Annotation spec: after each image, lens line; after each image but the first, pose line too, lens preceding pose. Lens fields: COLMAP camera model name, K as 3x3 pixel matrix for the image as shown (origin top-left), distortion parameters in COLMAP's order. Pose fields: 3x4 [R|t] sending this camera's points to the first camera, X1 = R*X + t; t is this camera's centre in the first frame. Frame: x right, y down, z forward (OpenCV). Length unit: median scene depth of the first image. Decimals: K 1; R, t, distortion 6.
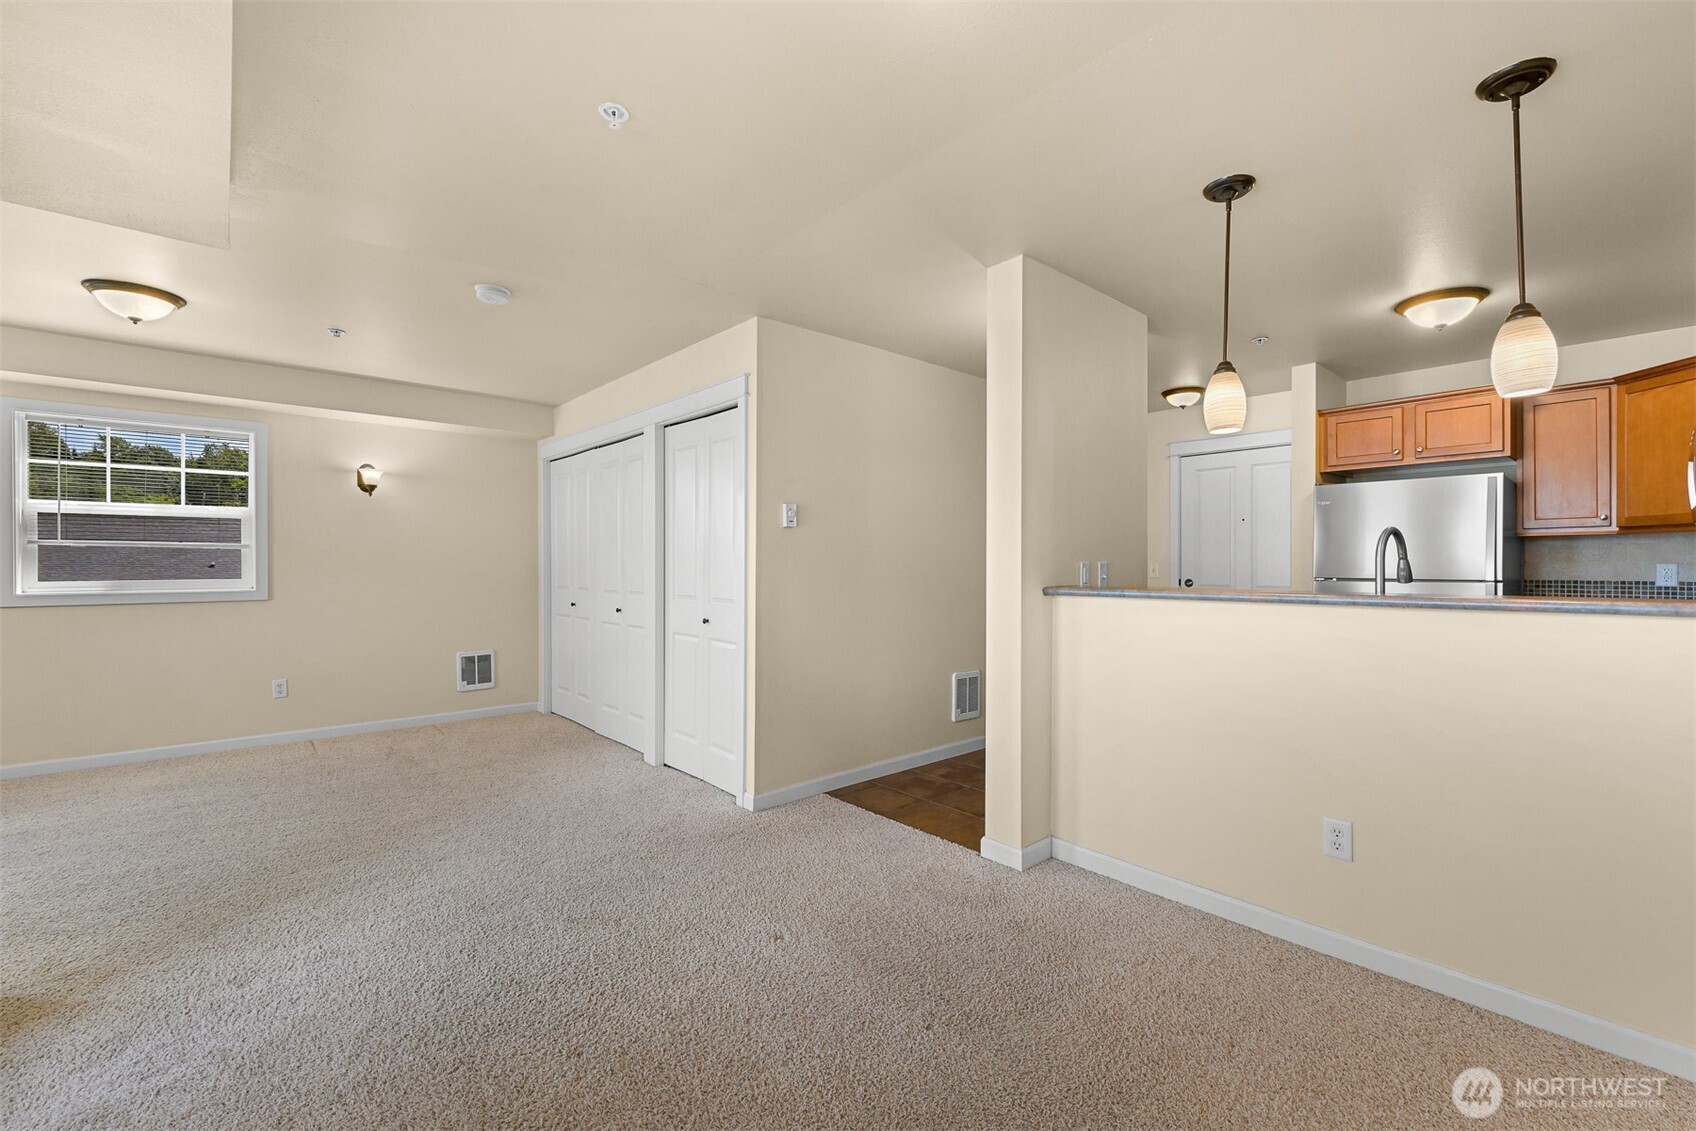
lens RADIAL K [[713.5, 0, 850.4], [0, 713.5, 564.1], [0, 0, 1]] dist [-0.001742, 0.000376]
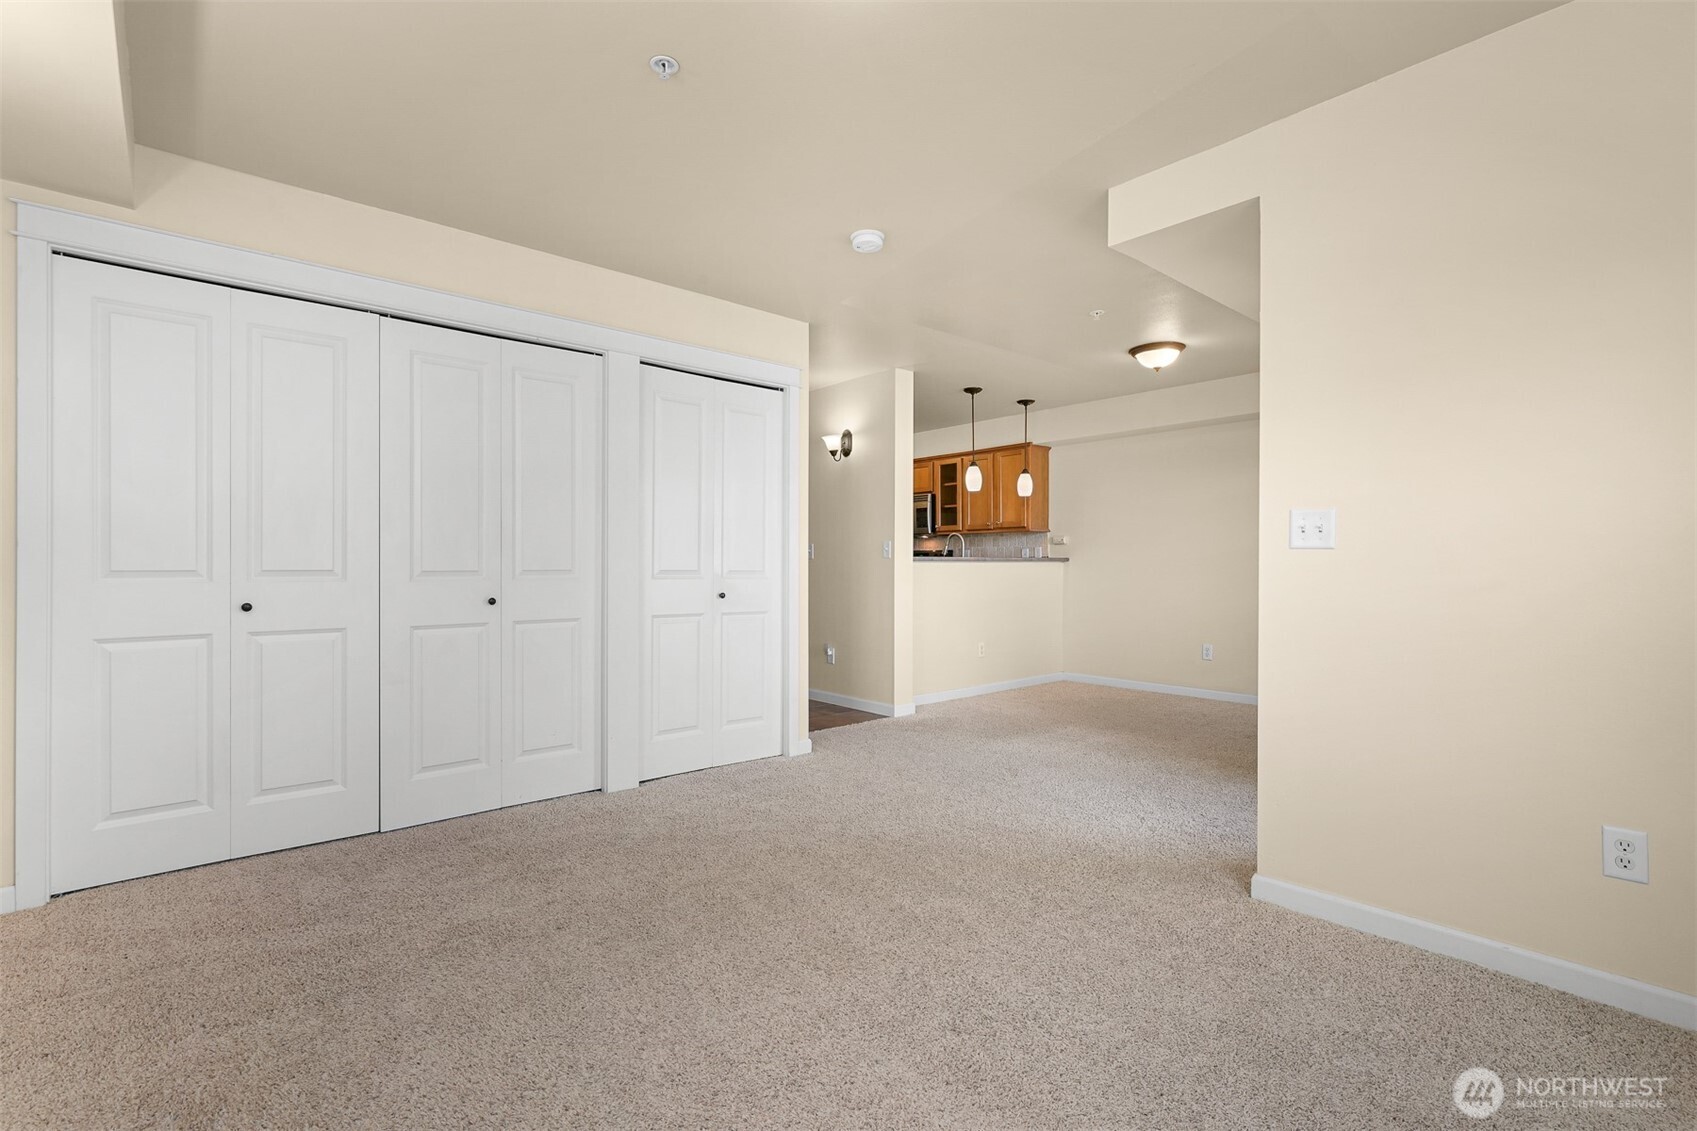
lens RADIAL K [[776.8, 0, 854.3], [0, 776.8, 566.2], [0, 0, 1]] dist [-0.002567, -0.000037]
pose [[-0.000826, -0.001467, 0.999999, -1.205870], [-0.000434, 0.999999, 0.001467, 0.038266], [-1.000000, -0.000433, -0.000826, 0.806149]]
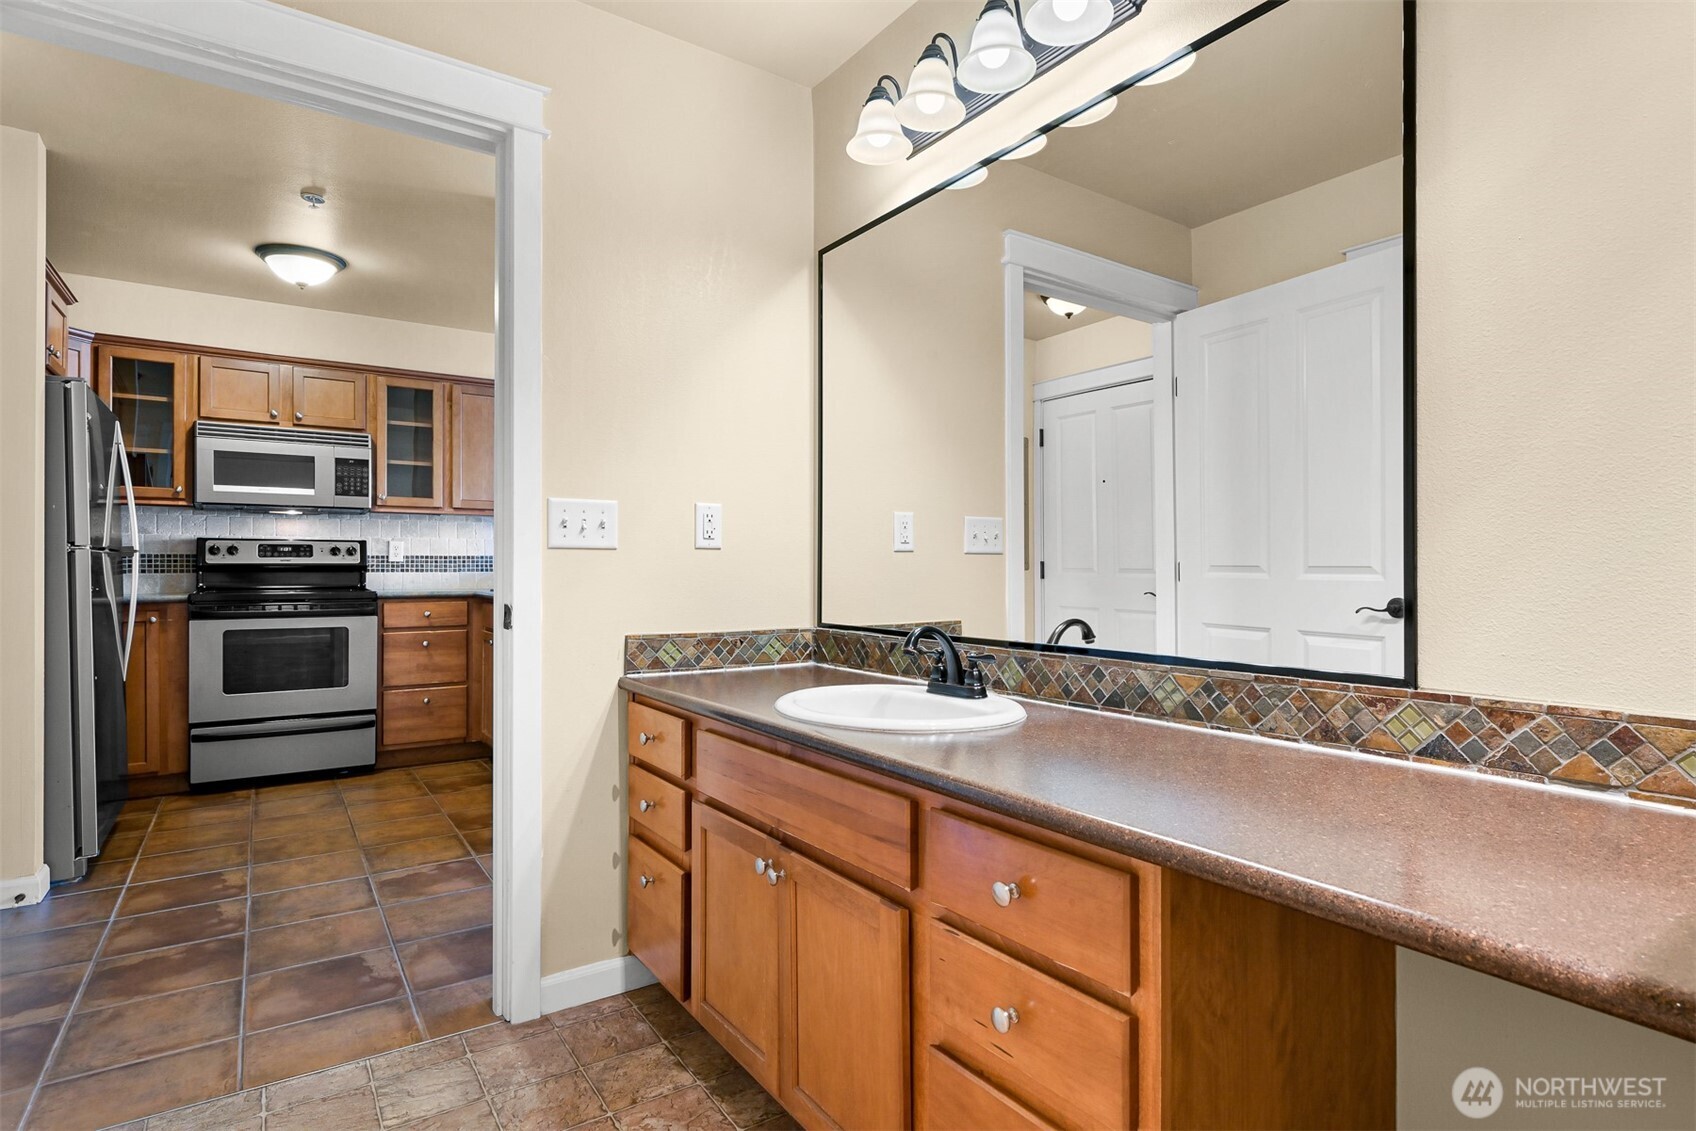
lens RADIAL K [[864.6, 0, 855.9], [0, 864.6, 566.1], [0, 0, 1]] dist [0.000681, -0.000553]
pose [[-0.992343, 0.001305, 0.123504, -0.043293], [0.000811, 0.999991, -0.004055, 0.040728], [-0.123508, -0.003923, -0.992336, 1.689036]]
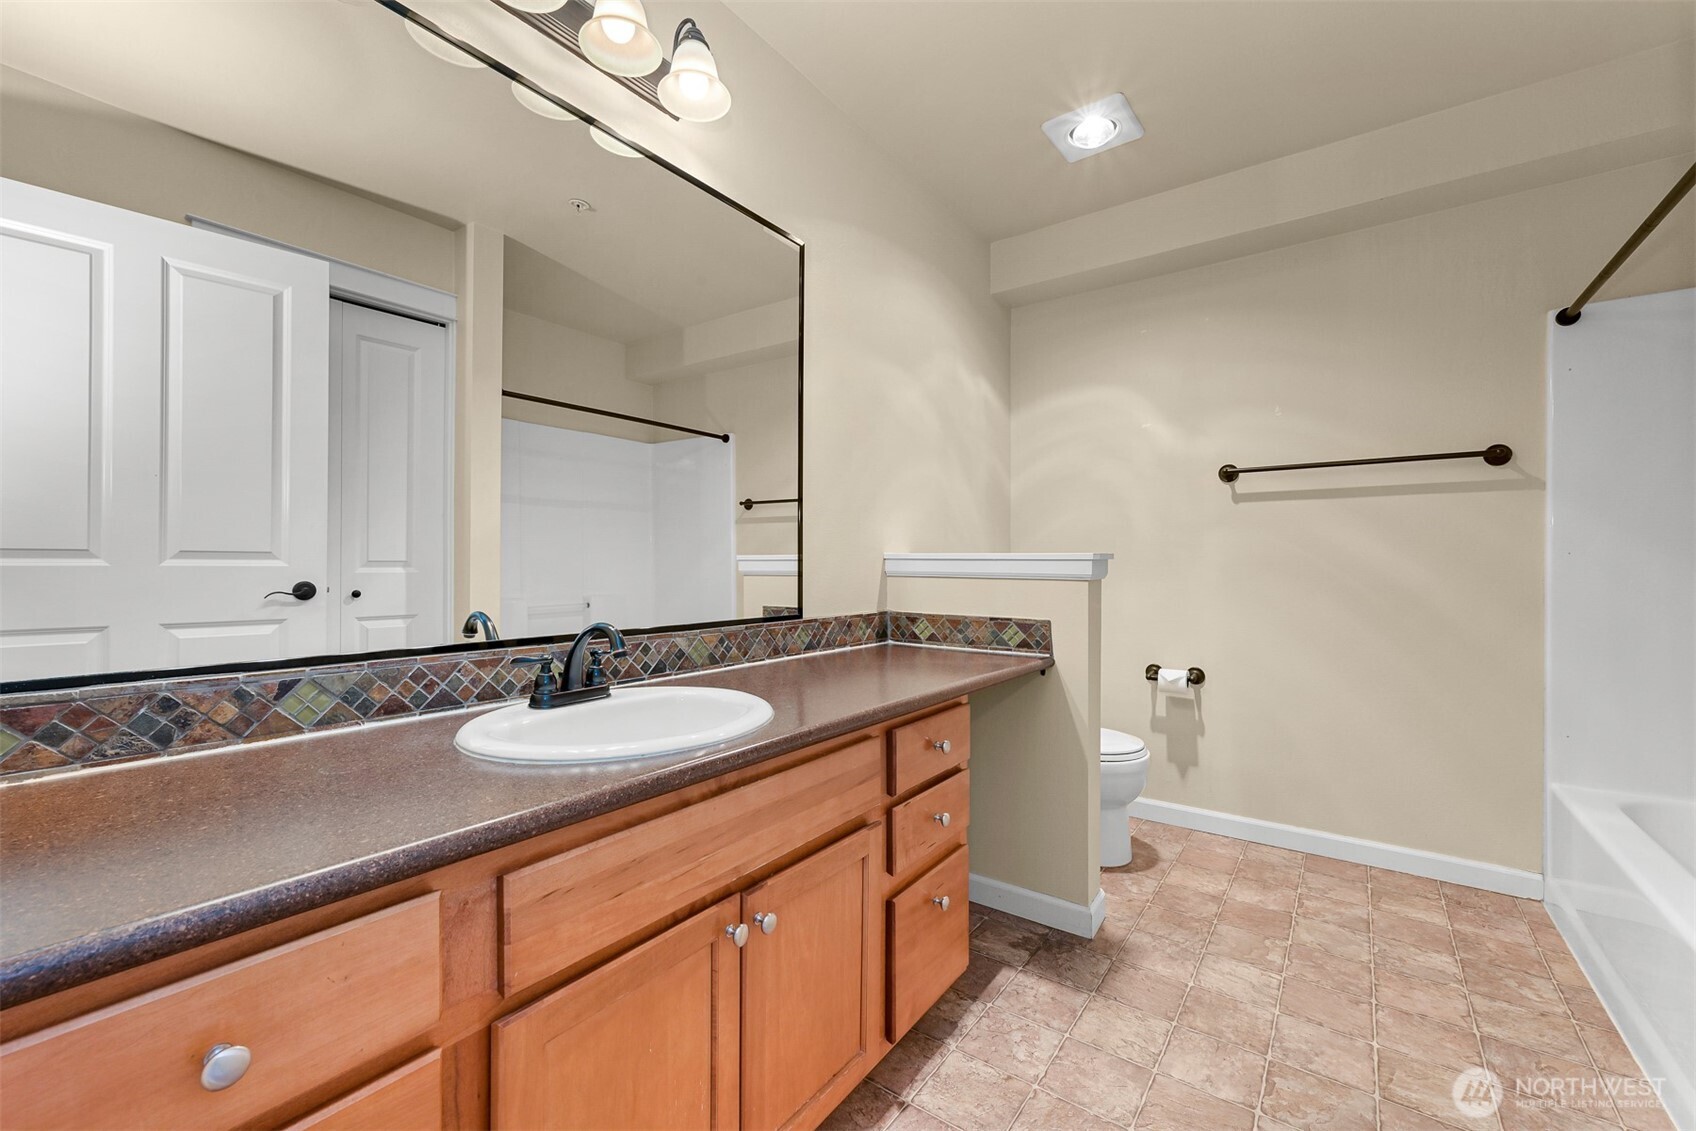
lens RADIAL K [[694.0, 0, 848.0], [0, 694.0, 565.5], [0, 0, 1]] dist [-0.002016, -0.000071]
pose [[0.207868, 0.004096, -0.978148, 0.293334], [-0.004602, 0.999984, 0.003209, 0.042431], [0.978146, 0.003835, 0.207884, 1.294700]]
